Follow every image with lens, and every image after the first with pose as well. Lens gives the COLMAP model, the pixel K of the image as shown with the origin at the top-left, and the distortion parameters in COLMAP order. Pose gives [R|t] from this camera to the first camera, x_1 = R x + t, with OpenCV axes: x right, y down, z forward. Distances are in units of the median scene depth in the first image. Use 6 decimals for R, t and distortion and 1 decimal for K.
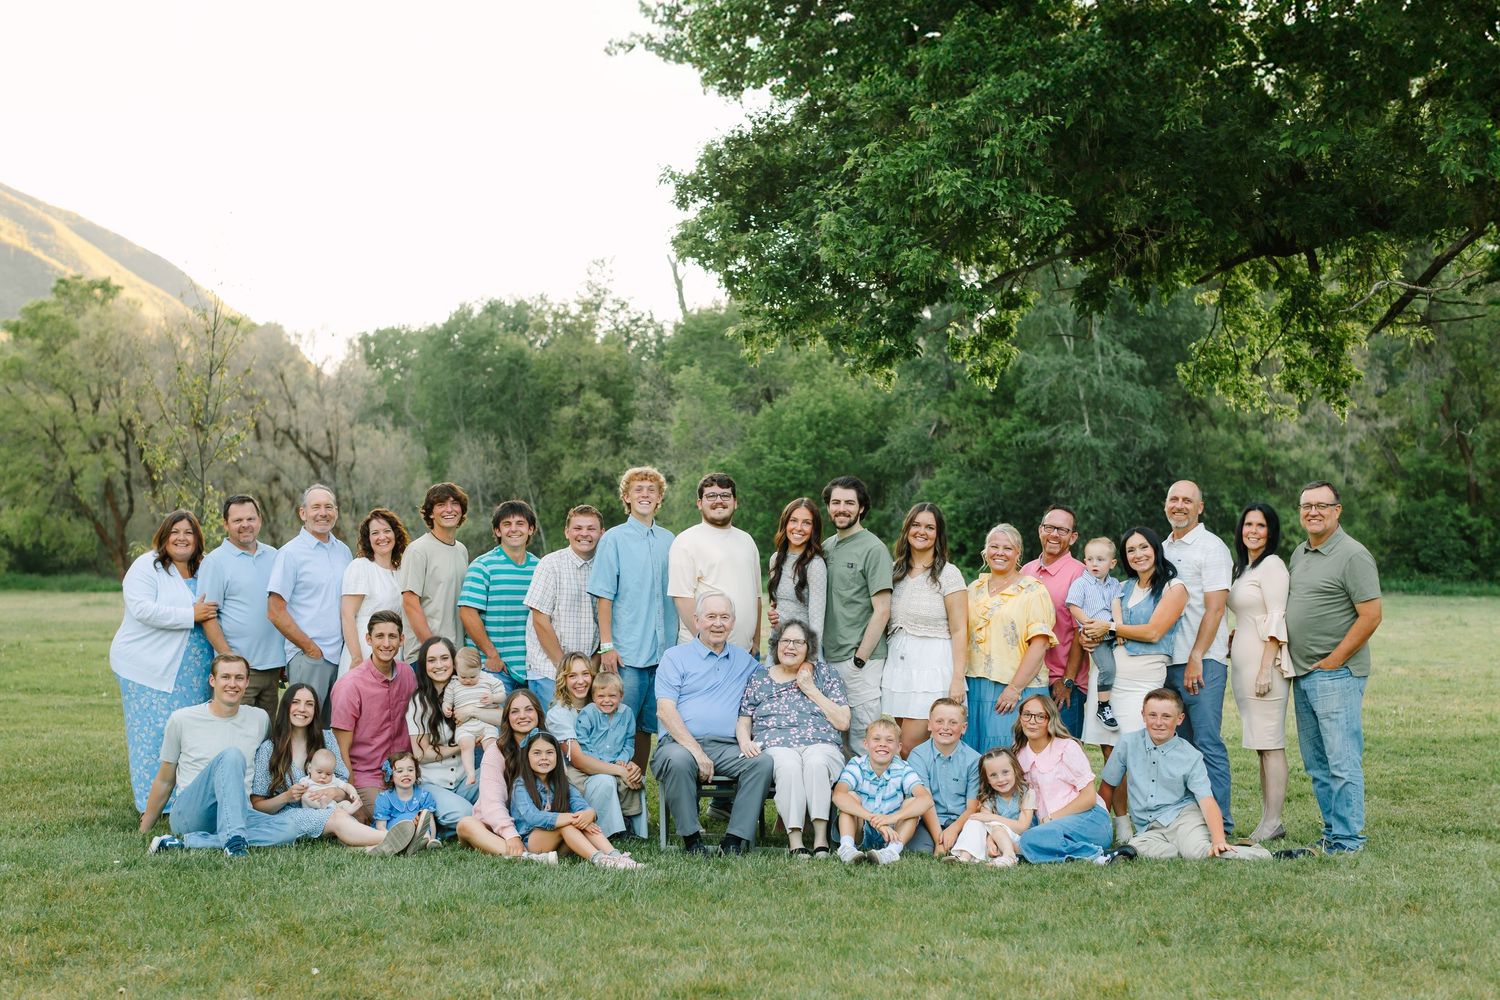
lens RADIAL K [[2259.6, 0, 708.1], [0, 2259.6, 566.5], [0, 0, 1]] dist [0.008192, 0.049825]
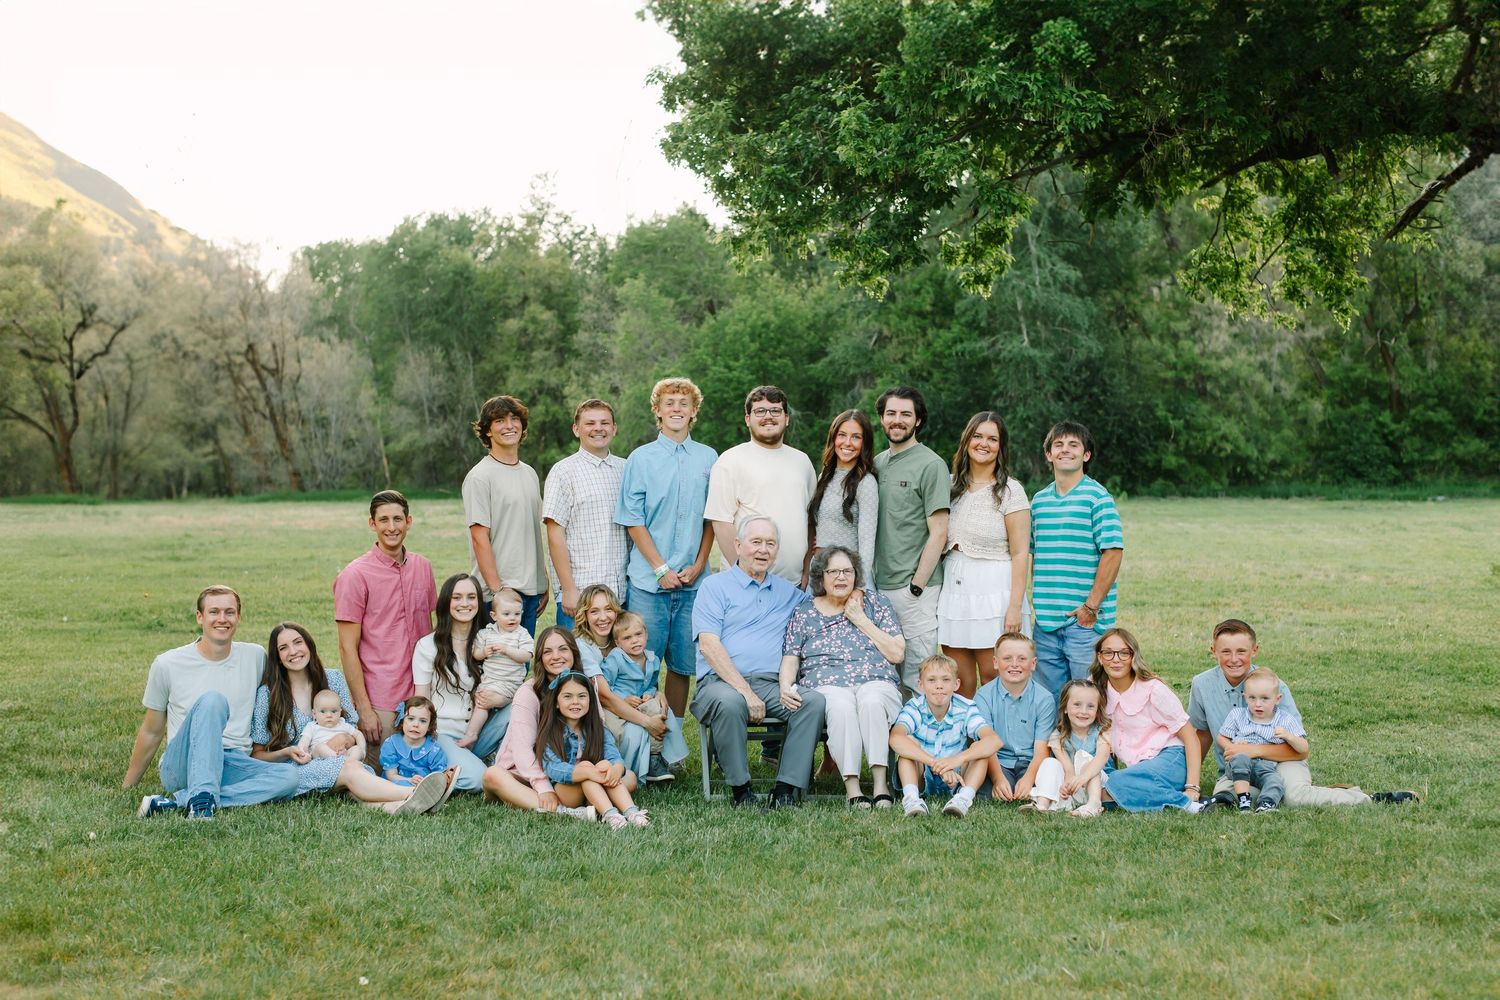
lens RADIAL K [[2173.3, 0, 749.8], [0, 2173.3, 495.8], [0, 0, 1]] dist [0.009662, -0.007536]
pose [[0.998586, -0.006664, 0.052745, -0.009036], [0.006117, 0.999926, 0.010512, -0.001180], [-0.052811, -0.010175, 0.998553, 0.023373]]
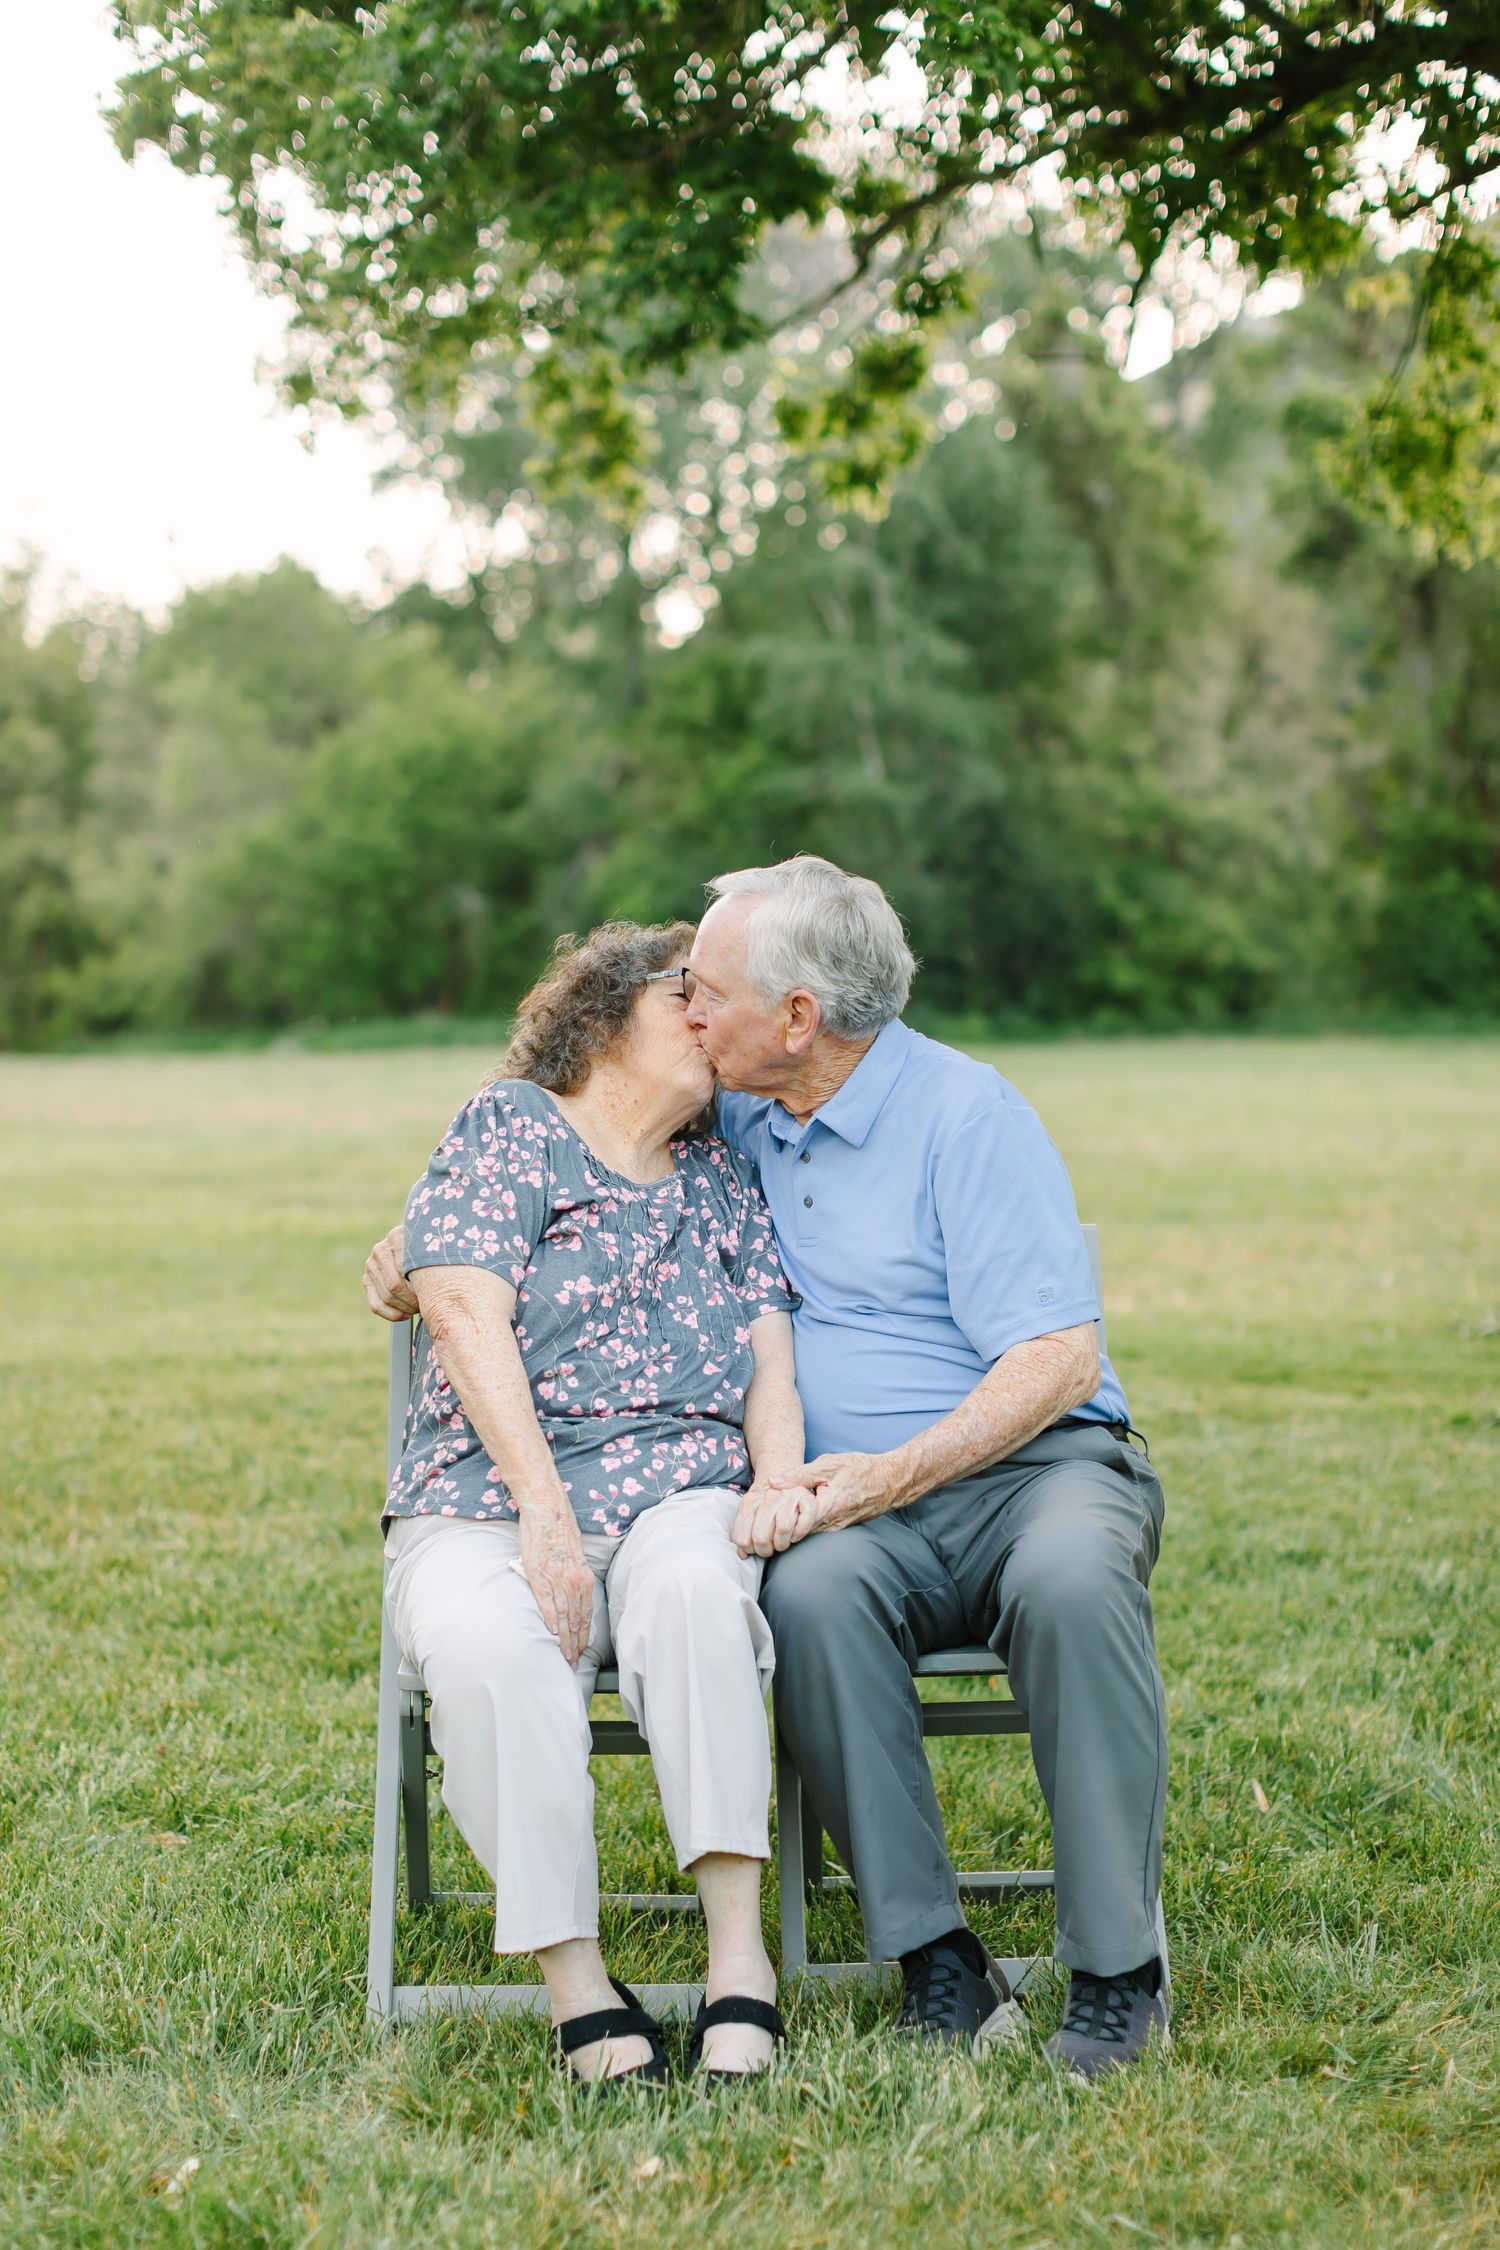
lens RADIAL K [[3374.6, 0, 661.4], [0, 3374.6, 1117.2], [0, 0, 1]] dist [0.018873, -0.059130]
pose [[0.992081, -0.020780, 0.123865, 0.001730], [0.017714, 0.999510, 0.025802, 0.006132], [-0.124341, -0.023403, 0.991964, 0.130049]]
